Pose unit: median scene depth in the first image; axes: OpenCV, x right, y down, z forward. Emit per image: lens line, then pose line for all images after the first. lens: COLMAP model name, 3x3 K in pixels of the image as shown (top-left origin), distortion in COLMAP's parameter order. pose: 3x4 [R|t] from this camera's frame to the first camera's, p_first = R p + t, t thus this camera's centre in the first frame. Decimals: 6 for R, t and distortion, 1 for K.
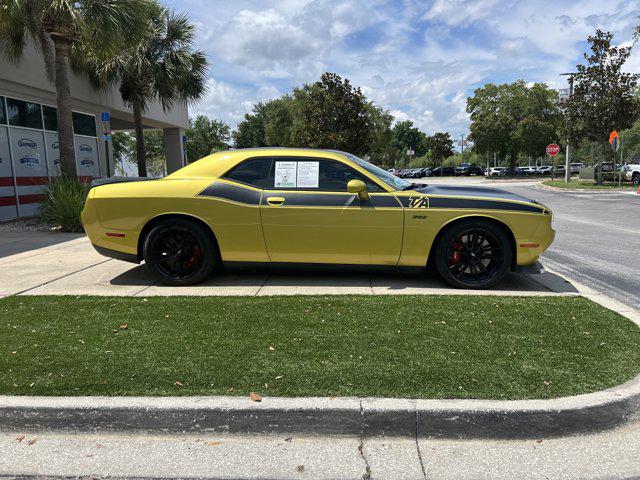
lens RADIAL K [[480.7, 0, 322.9], [0, 480.7, 236.3], [0, 0, 1]] dist [0.048853, -0.051309]
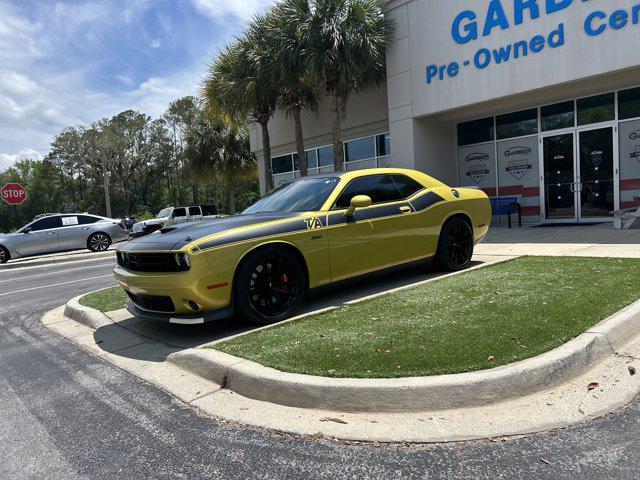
lens RADIAL K [[483.3, 0, 322.5], [0, 483.3, 241.4], [0, 0, 1]] dist [0.045947, -0.045104]
pose [[-0.701833, 0.124400, -0.701395, 0.872293], [-0.002144, 0.984260, 0.176715, -0.247059], [0.712338, 0.125528, -0.690520, 1.989605]]
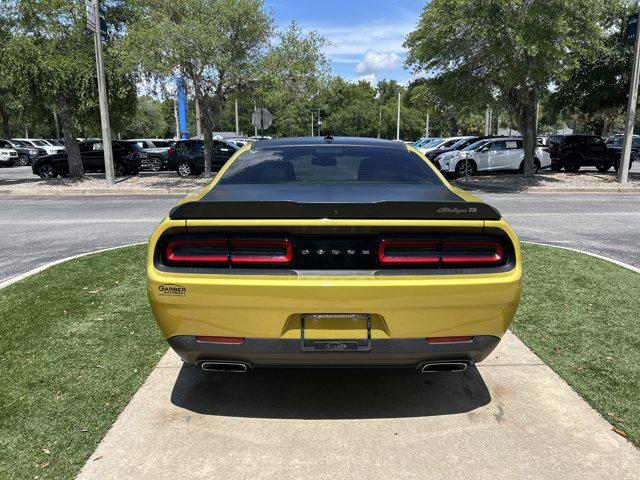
lens RADIAL K [[480.7, 0, 322.9], [0, 480.7, 236.3], [0, 0, 1]] dist [0.048853, -0.051309]
pose [[-0.070652, -0.163686, 0.983979, -0.927472], [0.135681, 0.975699, 0.172051, -0.187195], [-0.988230, 0.145663, -0.046726, 1.215916]]
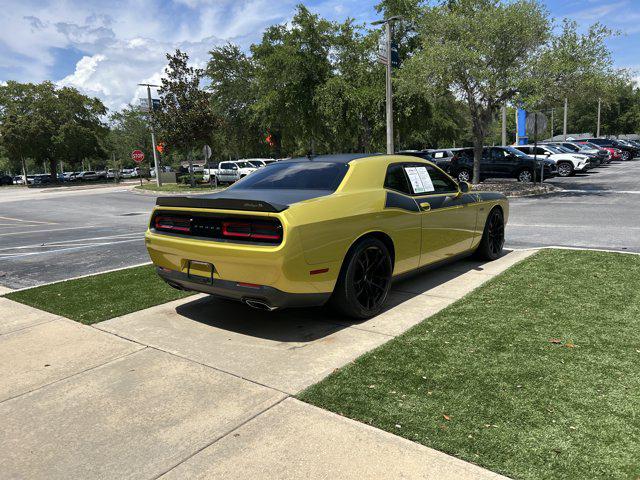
lens RADIAL K [[480.7, 0, 322.9], [0, 480.7, 236.3], [0, 0, 1]] dist [0.048853, -0.051309]
pose [[0.575744, -0.131605, 0.806969, -1.018315], [0.141522, 0.988104, 0.060174, -0.100066], [-0.805289, 0.079559, 0.587520, 0.569083]]
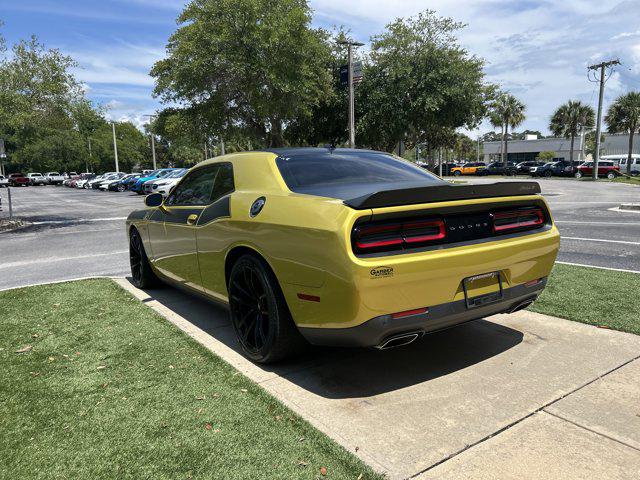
lens RADIAL K [[480.7, 0, 322.9], [0, 480.7, 236.3], [0, 0, 1]] dist [0.048853, -0.051309]
pose [[-0.606822, -0.062064, 0.792411, -0.830088], [0.152114, 0.969452, 0.192418, -0.216275], [-0.780146, 0.237300, -0.578844, 1.645673]]
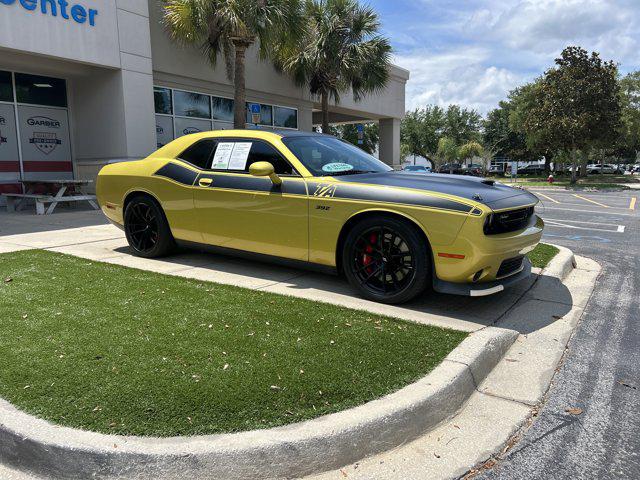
lens RADIAL K [[483.3, 0, 322.5], [0, 483.3, 241.4], [0, 0, 1]] dist [0.045947, -0.045104]
pose [[0.861454, 0.098109, -0.498268, 0.599831], [-0.086258, 0.995172, 0.046819, -0.019426], [0.500456, 0.002647, 0.865758, 0.252265]]
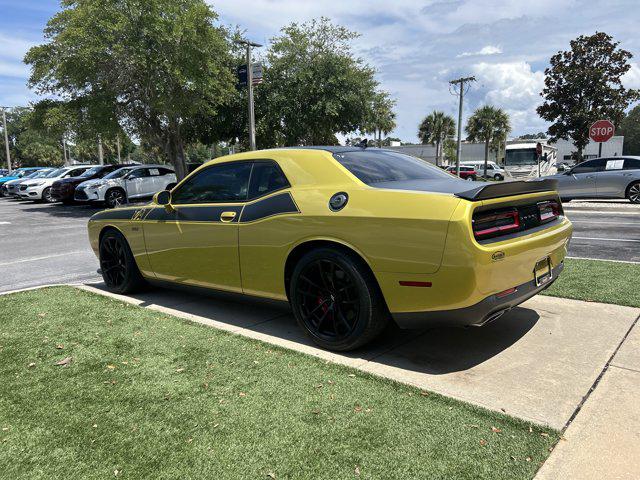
lens RADIAL K [[481.9, 0, 320.0], [0, 481.9, 240.0], [0, 0, 1]] dist [0.047300, -0.050962]
pose [[-0.788660, -0.046113, 0.613098, -0.668802], [0.122213, 0.965527, 0.229829, -0.247744], [-0.602561, 0.256185, -0.755837, 1.855438]]
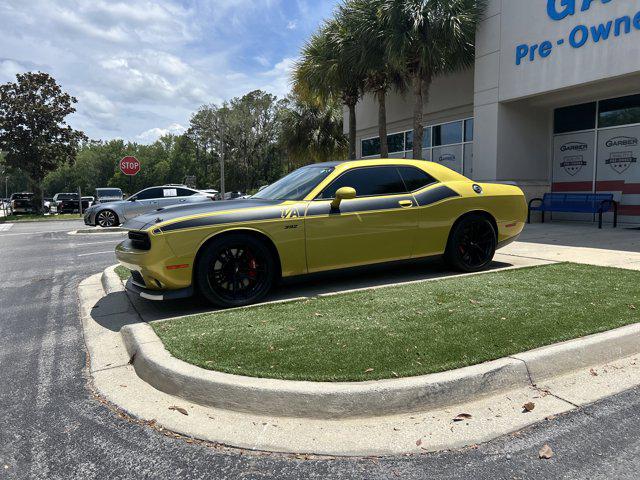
lens RADIAL K [[480.7, 0, 322.9], [0, 480.7, 236.3], [0, 0, 1]] dist [0.048853, -0.051309]
pose [[-0.853921, 0.085042, -0.513407, 0.651367], [-0.028760, 0.977338, 0.209723, -0.269808], [0.519608, 0.193853, -0.832123, 2.148263]]
